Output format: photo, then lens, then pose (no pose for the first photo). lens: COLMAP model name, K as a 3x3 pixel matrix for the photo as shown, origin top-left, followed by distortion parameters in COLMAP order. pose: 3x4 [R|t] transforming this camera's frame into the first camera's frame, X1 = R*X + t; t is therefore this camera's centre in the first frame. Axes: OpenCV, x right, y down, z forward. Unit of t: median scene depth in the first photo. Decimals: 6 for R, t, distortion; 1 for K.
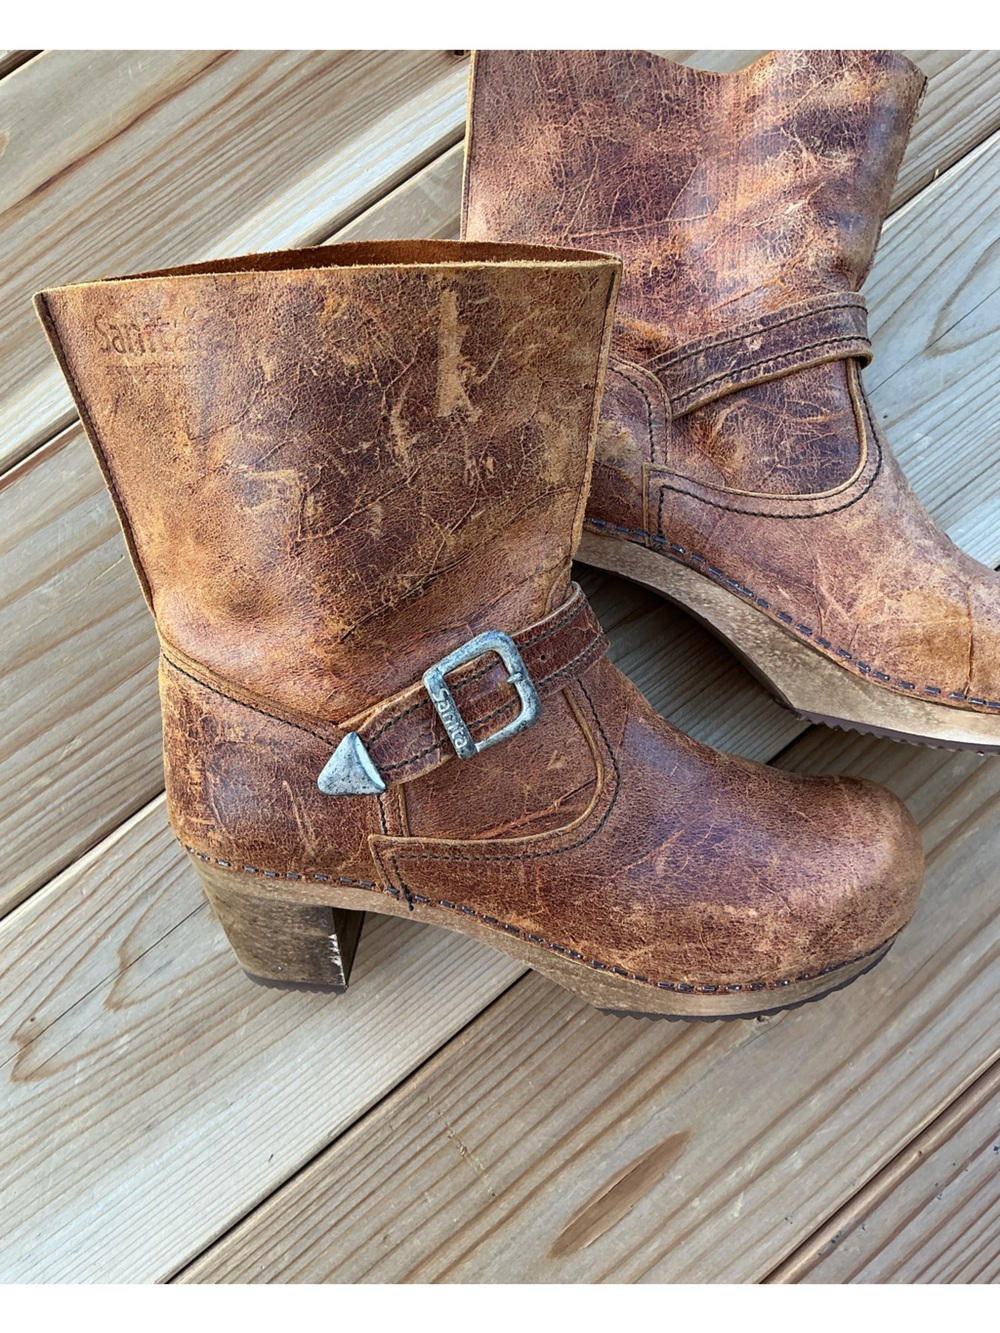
lens RADIAL K [[1188.0, 0, 522.0], [0, 1188.0, 628.7], [0, 0, 1]] dist [0.162491, -0.391222]
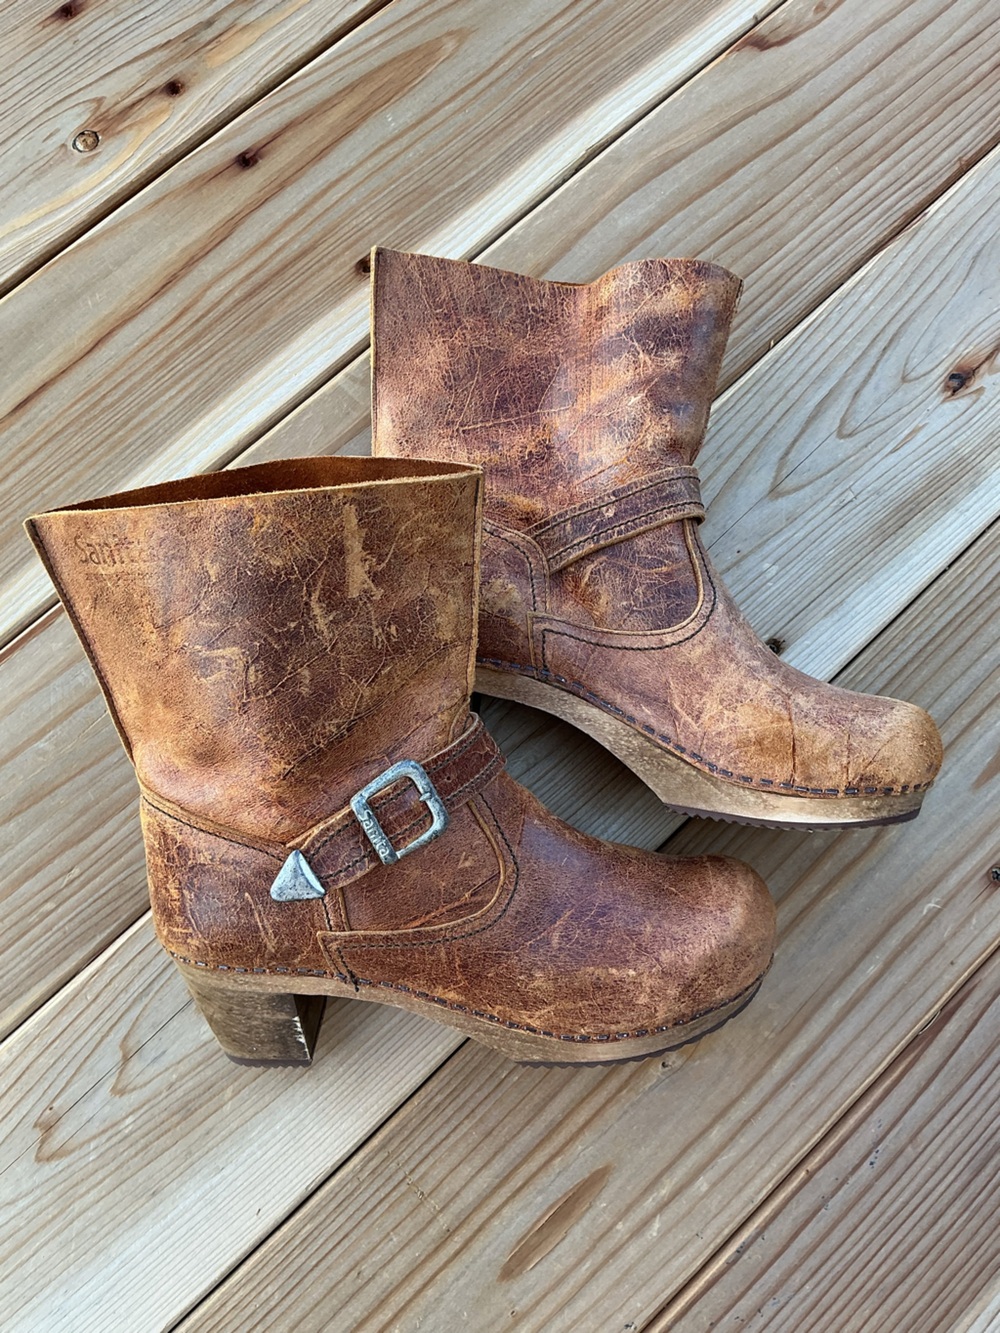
lens RADIAL K [[1198.7, 0, 526.6], [0, 1198.7, 668.3], [0, 0, 1]] dist [0.163391, -0.387277]
pose [[0.997712, -0.066349, 0.012988, 0.084710], [0.066814, 0.996988, -0.039378, -0.033386], [-0.010336, 0.040155, 0.999140, -0.249077]]
